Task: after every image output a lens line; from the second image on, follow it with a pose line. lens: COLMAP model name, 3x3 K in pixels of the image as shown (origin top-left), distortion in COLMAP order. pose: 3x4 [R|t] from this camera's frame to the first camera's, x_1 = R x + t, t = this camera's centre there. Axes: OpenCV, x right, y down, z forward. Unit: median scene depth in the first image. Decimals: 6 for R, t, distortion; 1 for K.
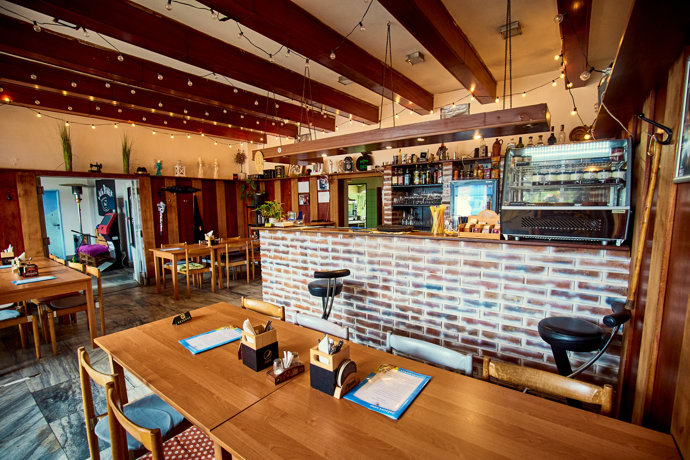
lens RADIAL K [[315.5, 0, 345.8], [0, 315.5, 236.4], [0, 0, 1]] dist [-0.029153, 0.001485]
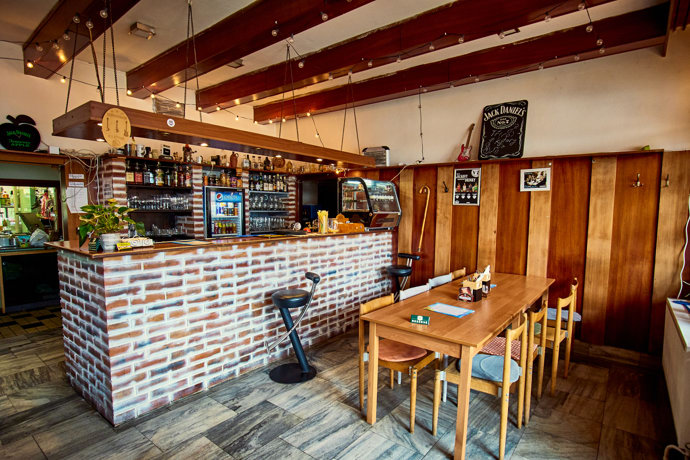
lens RADIAL K [[365.3, 0, 349.3], [0, 365.3, 238.6], [0, 0, 1]] dist [-0.024798, 0.005340]
pose [[0.036509, -0.071331, 0.996784, -0.725827], [0.096284, 0.993060, 0.067538, -0.045420], [-0.994684, 0.093509, 0.043124, 0.490491]]
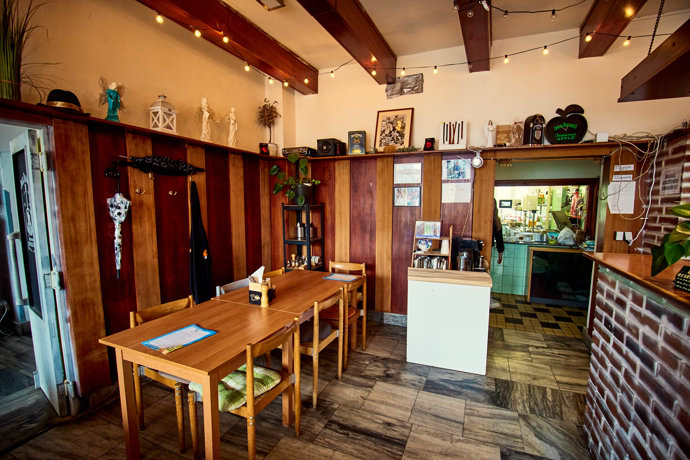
lens RADIAL K [[315.5, 0, 349.8], [0, 315.5, 237.4], [0, 0, 1]] dist [-0.029153, 0.001485]
pose [[0.973159, -0.007615, 0.230006, -0.515902], [0.006670, 0.999966, 0.004884, -0.072426], [-0.230036, -0.003219, 0.973177, 0.721193]]
